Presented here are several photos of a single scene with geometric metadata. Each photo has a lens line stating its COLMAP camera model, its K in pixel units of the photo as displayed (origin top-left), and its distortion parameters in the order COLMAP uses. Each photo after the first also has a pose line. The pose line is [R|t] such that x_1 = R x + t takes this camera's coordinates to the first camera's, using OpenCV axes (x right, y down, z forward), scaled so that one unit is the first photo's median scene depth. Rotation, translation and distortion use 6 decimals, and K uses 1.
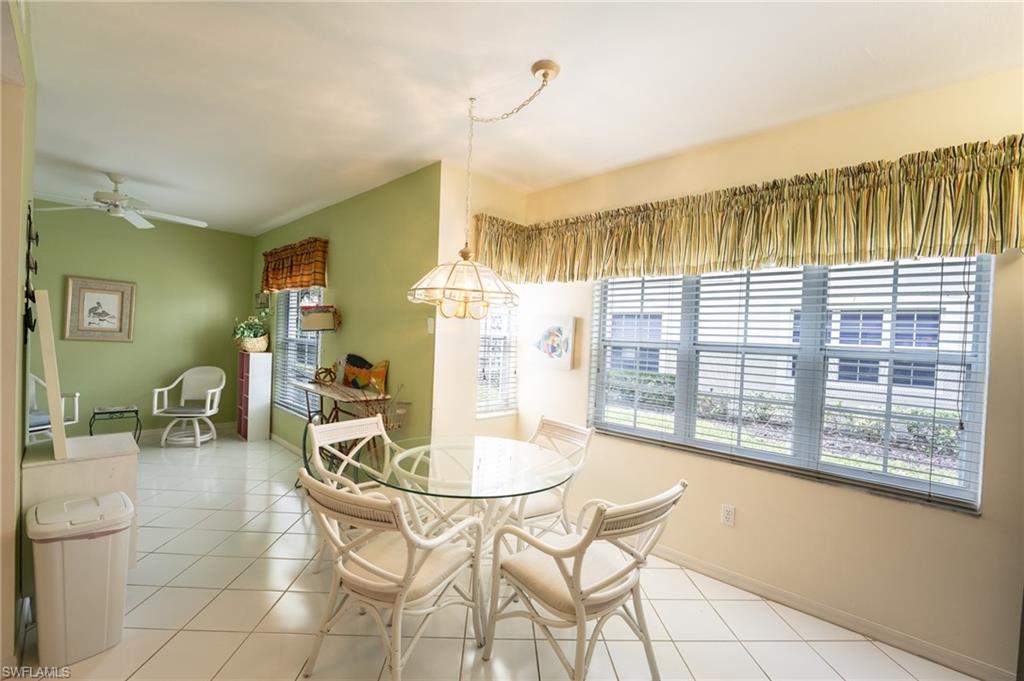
lens RADIAL K [[431.5, 0, 514.8], [0, 431.5, 345.8], [0, 0, 1]] dist [-0.017017, 0.000232]
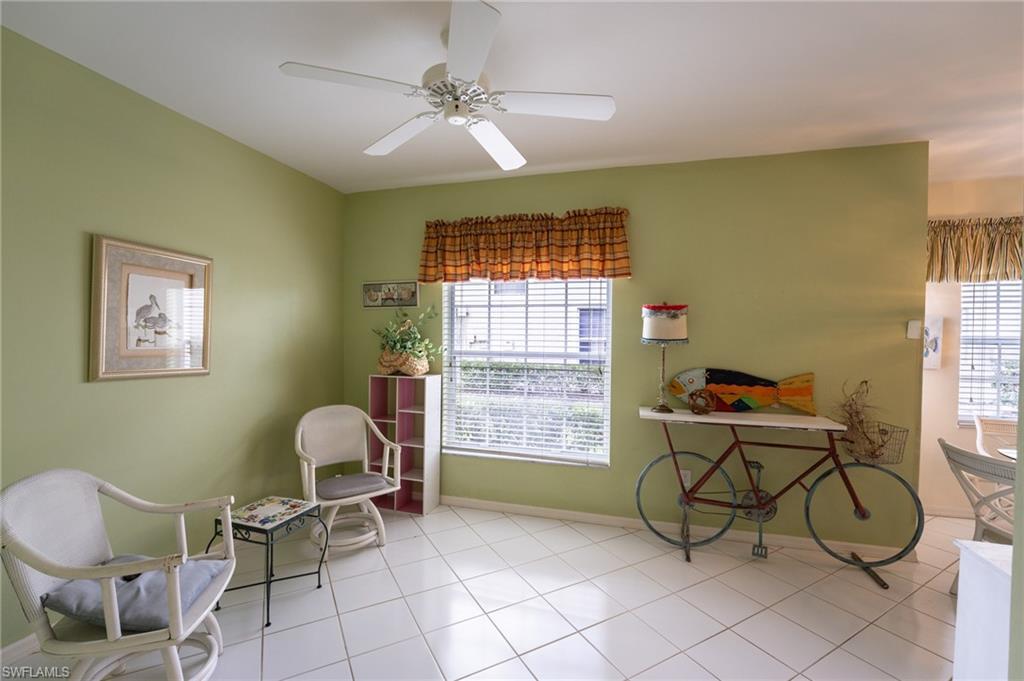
lens RADIAL K [[431.5, 0, 512.3], [0, 431.5, 346.3], [0, 0, 1]] dist [-0.017017, 0.000232]
pose [[0.880355, -0.045285, 0.472148, -0.864570], [0.039735, 0.998974, 0.021726, -0.041140], [-0.472647, -0.000366, 0.881252, 0.401447]]
